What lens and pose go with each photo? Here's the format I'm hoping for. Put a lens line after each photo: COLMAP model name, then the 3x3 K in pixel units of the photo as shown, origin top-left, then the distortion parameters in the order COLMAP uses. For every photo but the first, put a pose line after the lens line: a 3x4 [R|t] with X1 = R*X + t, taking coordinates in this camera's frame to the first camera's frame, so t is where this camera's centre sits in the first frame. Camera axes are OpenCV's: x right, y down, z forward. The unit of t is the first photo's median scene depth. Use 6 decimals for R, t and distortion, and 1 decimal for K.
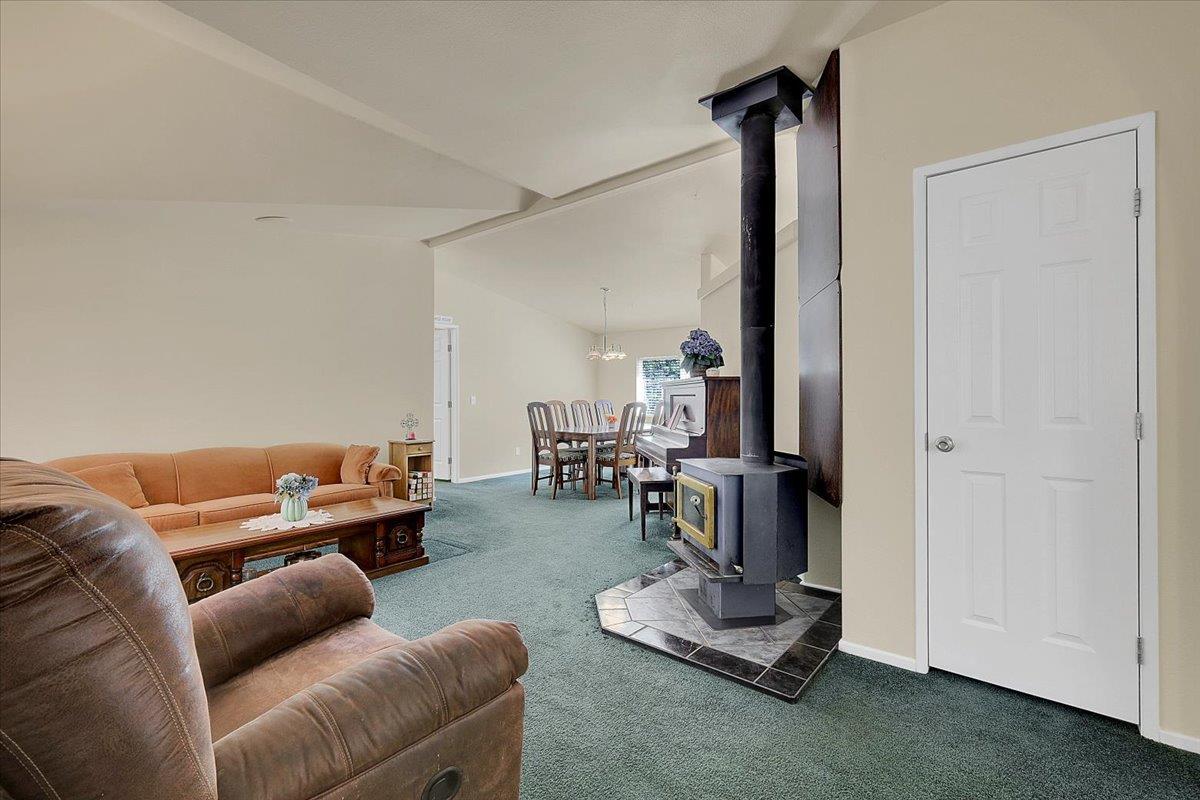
lens RADIAL K [[519.4, 0, 600.0], [0, 519.4, 400.0], [0, 0, 1]] dist [0.001905, -0.000358]
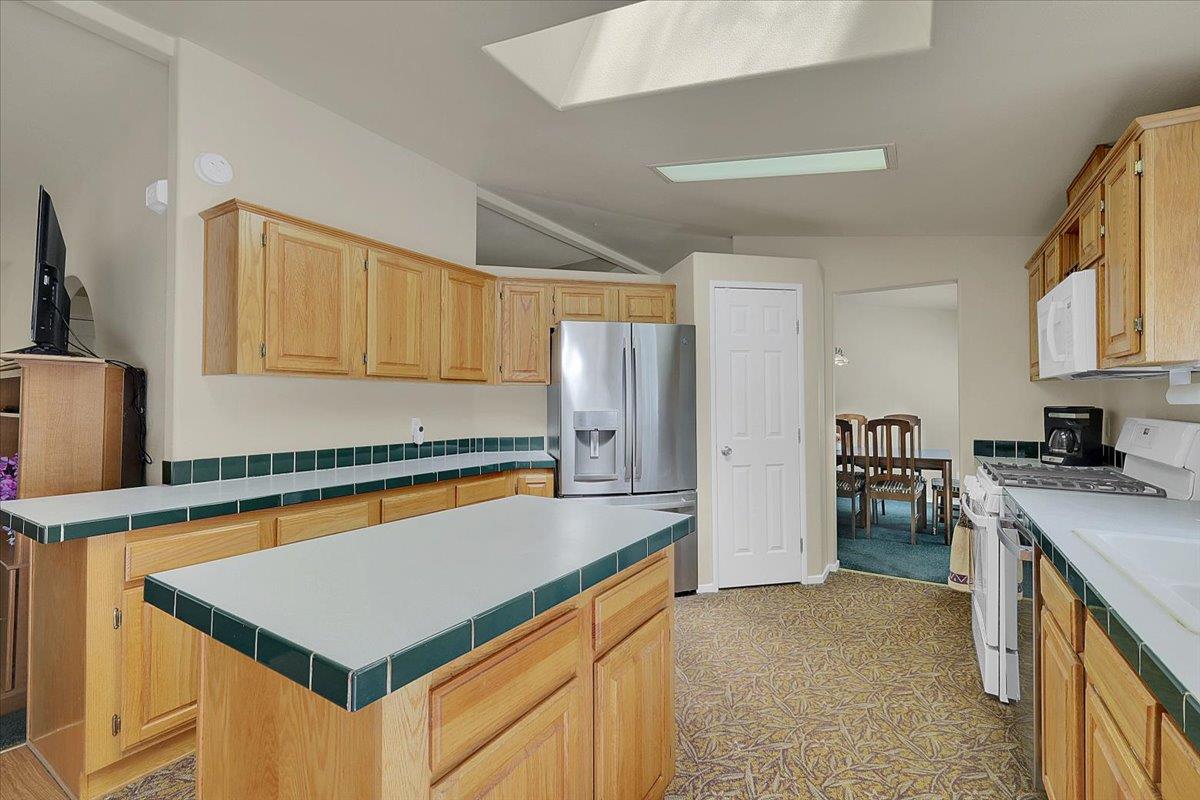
lens RADIAL K [[525.1, 0, 600.0], [0, 525.1, 394.0], [0, 0, 1]] dist [0.004873, 0.000277]
pose [[0.129109, -0.018481, -0.991458, 1.011795], [-0.002647, 0.999816, -0.018982, -0.021785], [0.991627, 0.005075, 0.129036, 0.714515]]
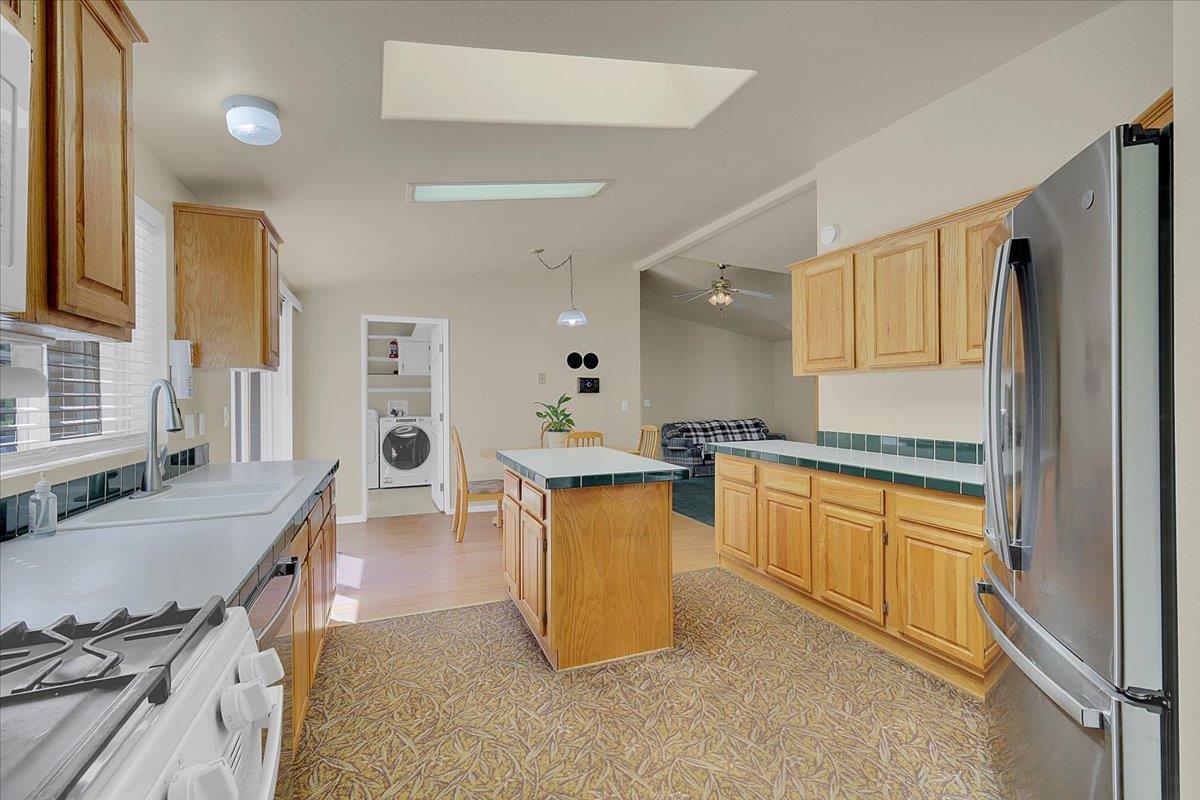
lens RADIAL K [[516.6, 0, 600.0], [0, 516.6, 396.1], [0, 0, 1]] dist [0.002853, 0.000055]
pose [[-0.880509, 0.006344, 0.473987, 0.454407], [0.007257, 0.999974, 0.000097, -0.022614], [-0.473973, 0.003525, -0.880532, 1.172331]]
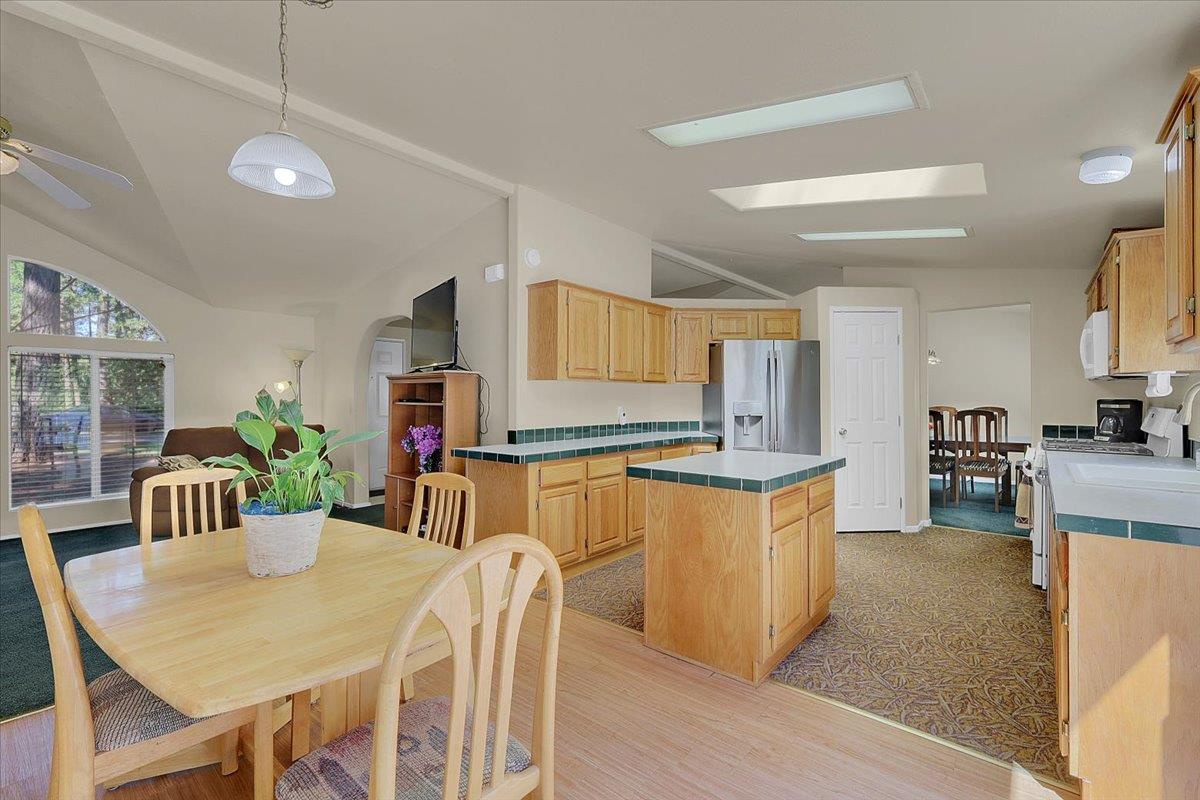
lens RADIAL K [[525.1, 0, 600.0], [0, 525.1, 394.0], [0, 0, 1]] dist [0.004873, 0.000277]
pose [[-0.007574, -0.008572, -0.999935, 1.289352], [-0.003056, 0.999959, -0.008549, -0.019262], [0.999967, 0.002991, -0.007600, 0.543904]]
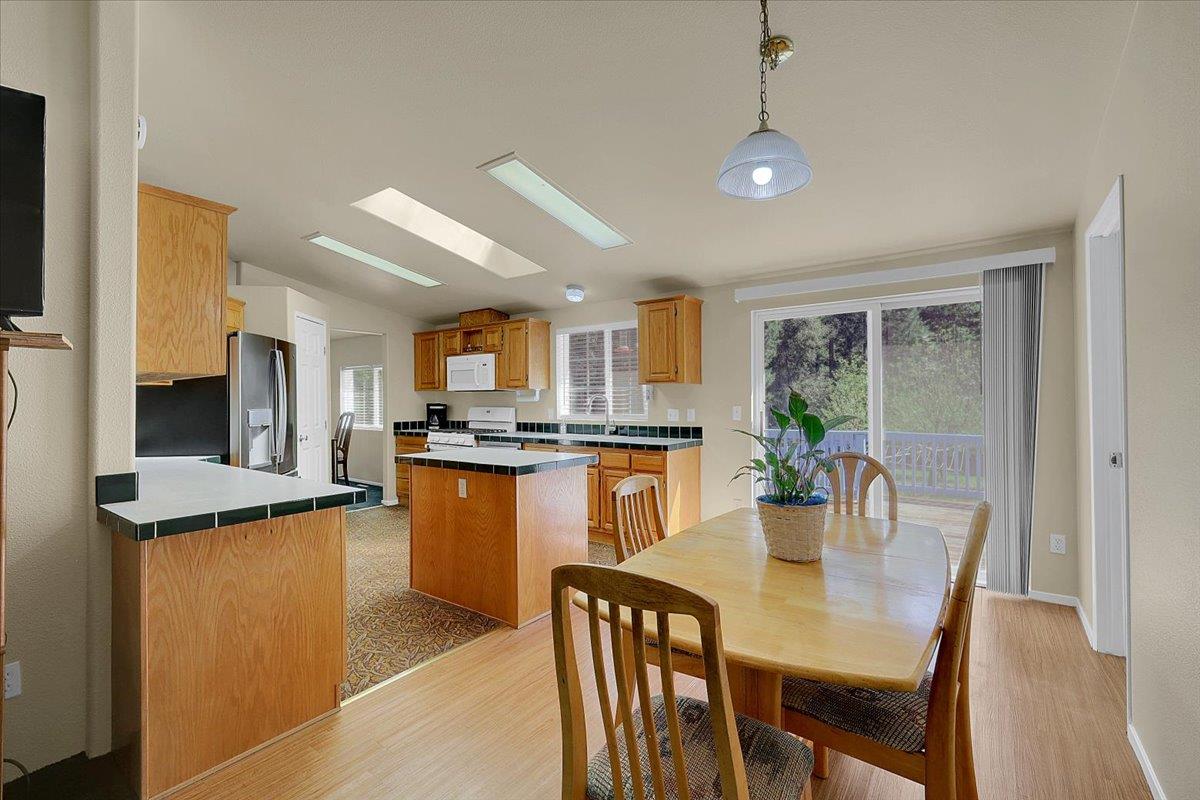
lens RADIAL K [[519.4, 0, 600.0], [0, 519.4, 400.0], [0, 0, 1]] dist [0.001905, -0.000358]
pose [[0.999234, -0.007600, 0.038395, 0.850288], [0.007744, 0.999963, -0.003622, -0.021075], [-0.038366, 0.003917, 0.999256, 0.033815]]
